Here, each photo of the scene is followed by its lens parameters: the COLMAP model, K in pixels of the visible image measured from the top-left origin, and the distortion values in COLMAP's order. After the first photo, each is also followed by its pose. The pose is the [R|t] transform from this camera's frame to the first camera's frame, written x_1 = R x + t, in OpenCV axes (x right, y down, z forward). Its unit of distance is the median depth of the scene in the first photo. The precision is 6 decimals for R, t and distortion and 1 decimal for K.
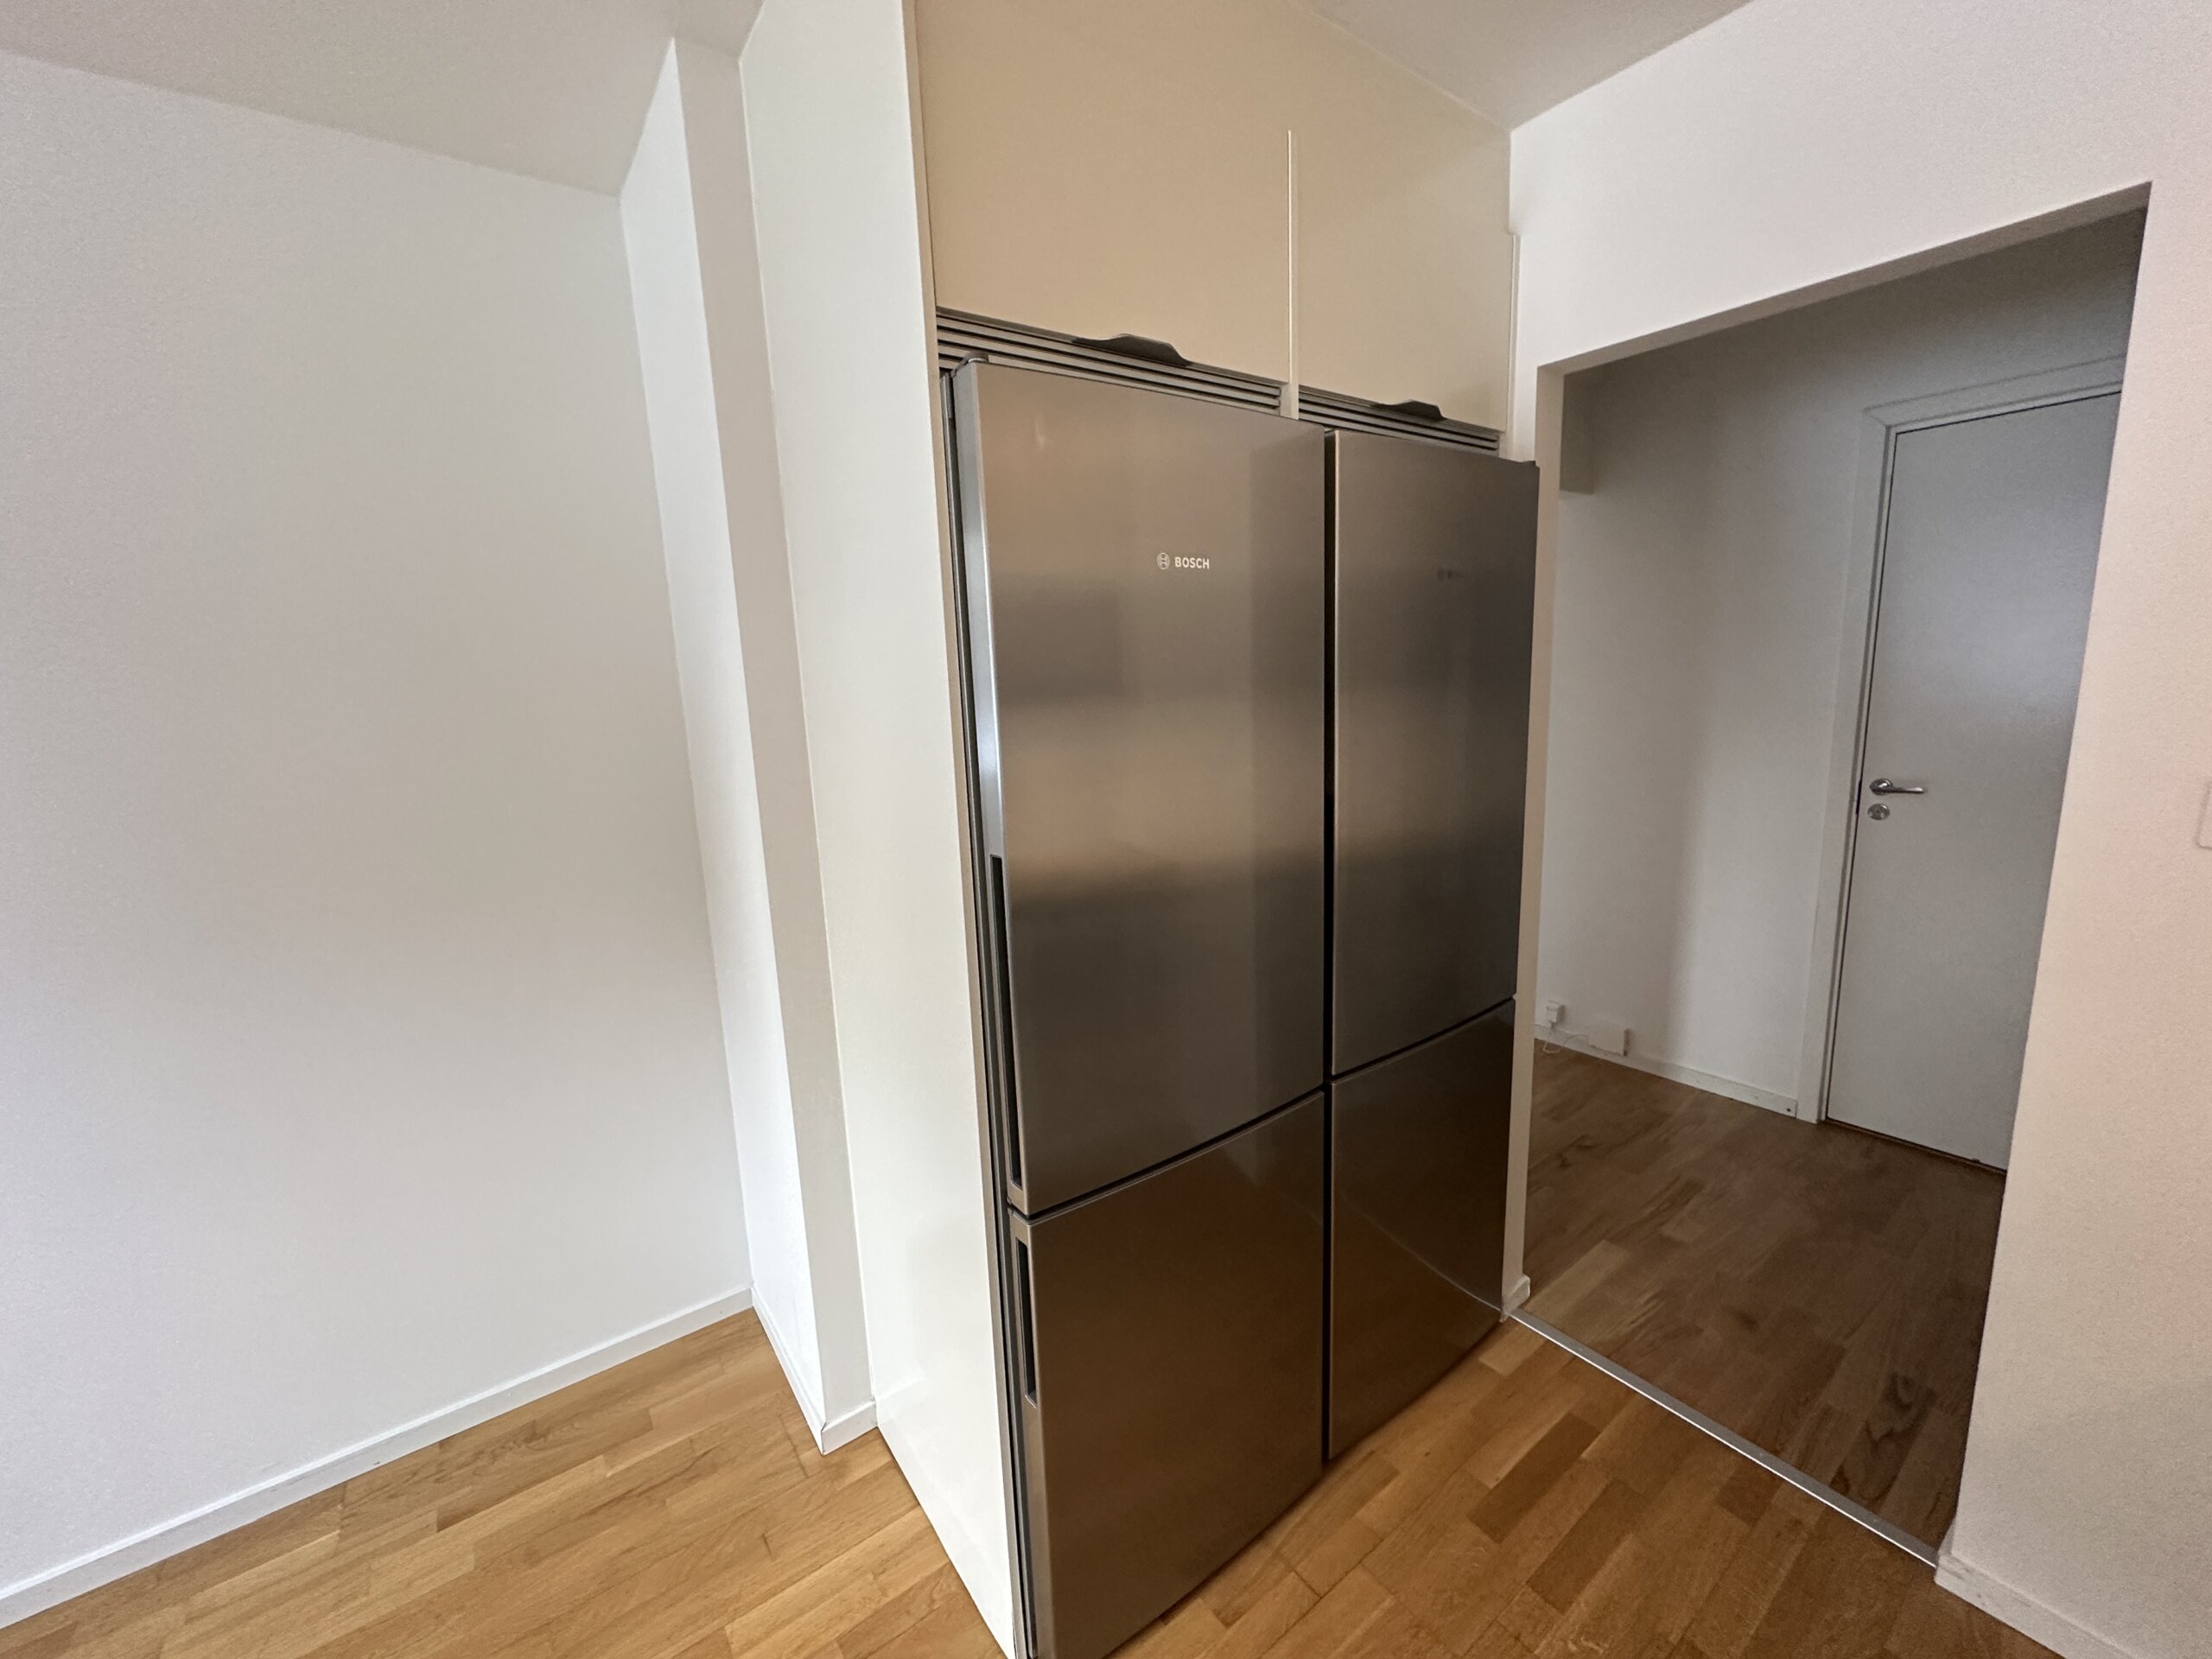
lens RADIAL K [[875.3, 0, 1106.0], [0, 875.3, 829.5], [0, 0, 1]] dist [-0.001464, -0.000888]
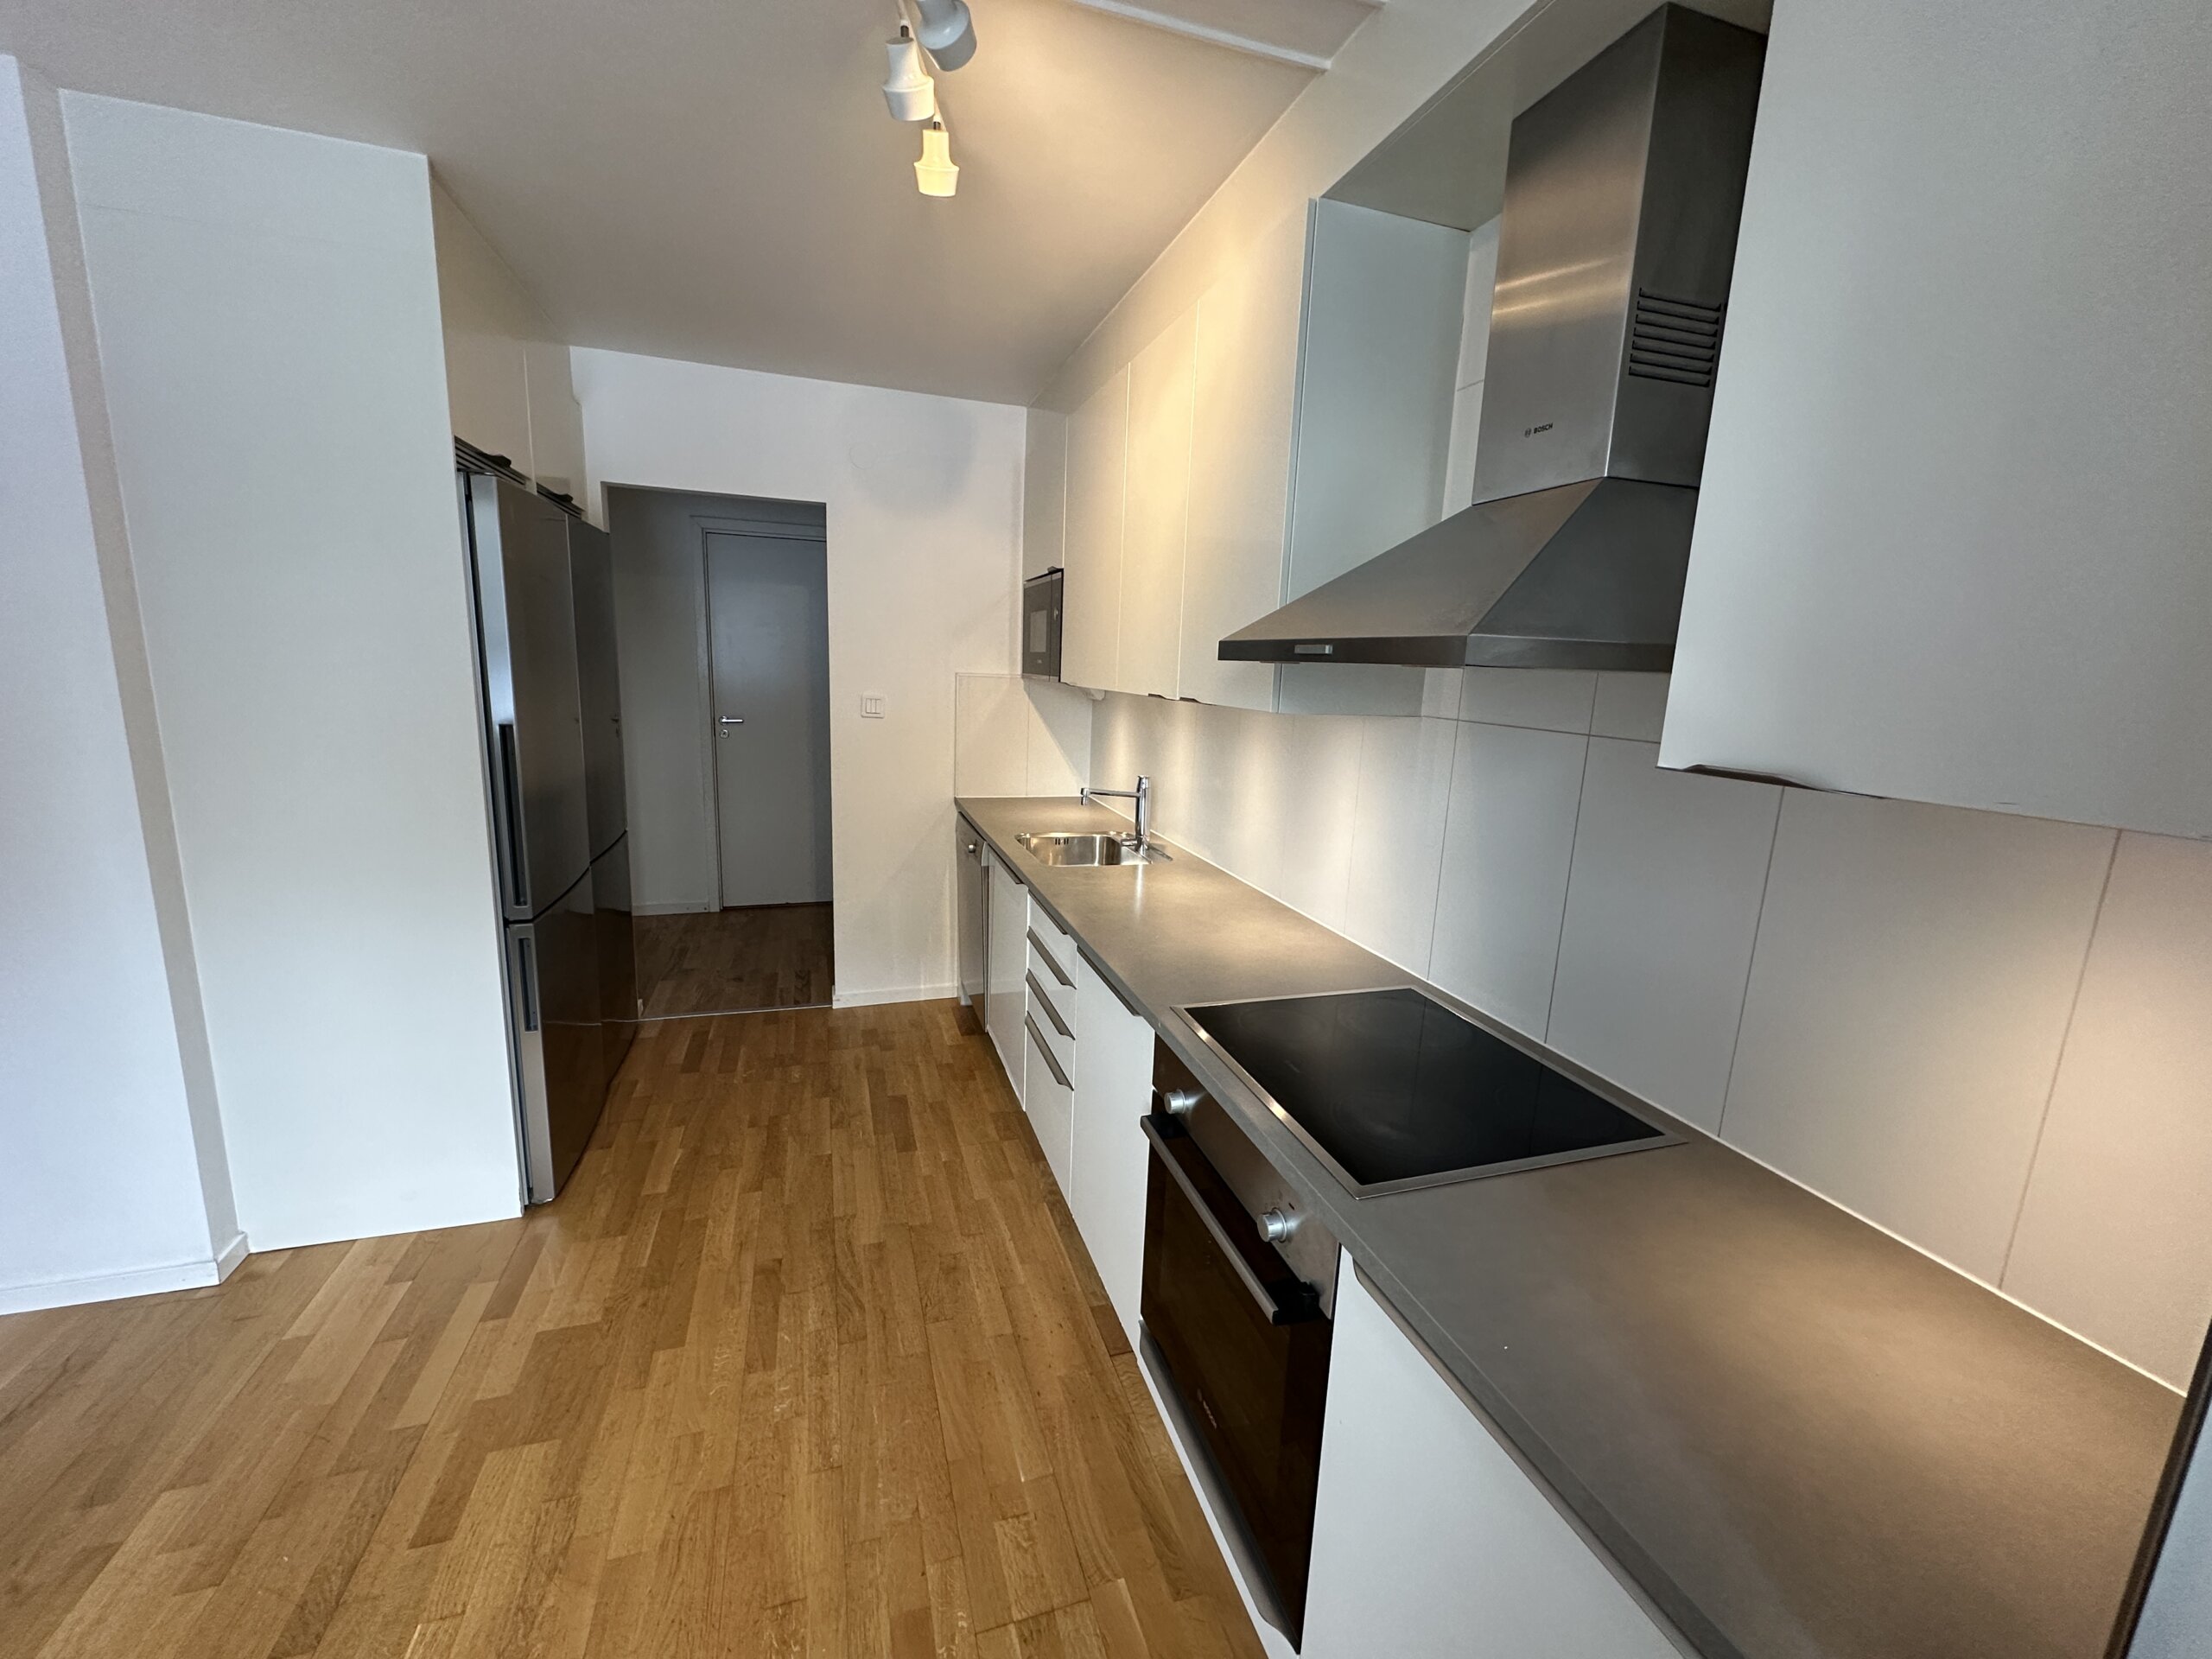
lens RADIAL K [[875.3, 0, 1106.0], [0, 875.3, 829.5], [0, 0, 1]] dist [-0.001464, -0.000888]
pose [[0.308219, -0.124338, 0.943155, -1.009196], [0.107027, 0.989660, 0.095493, 0.138832], [-0.945276, 0.071510, 0.318339, -0.544686]]
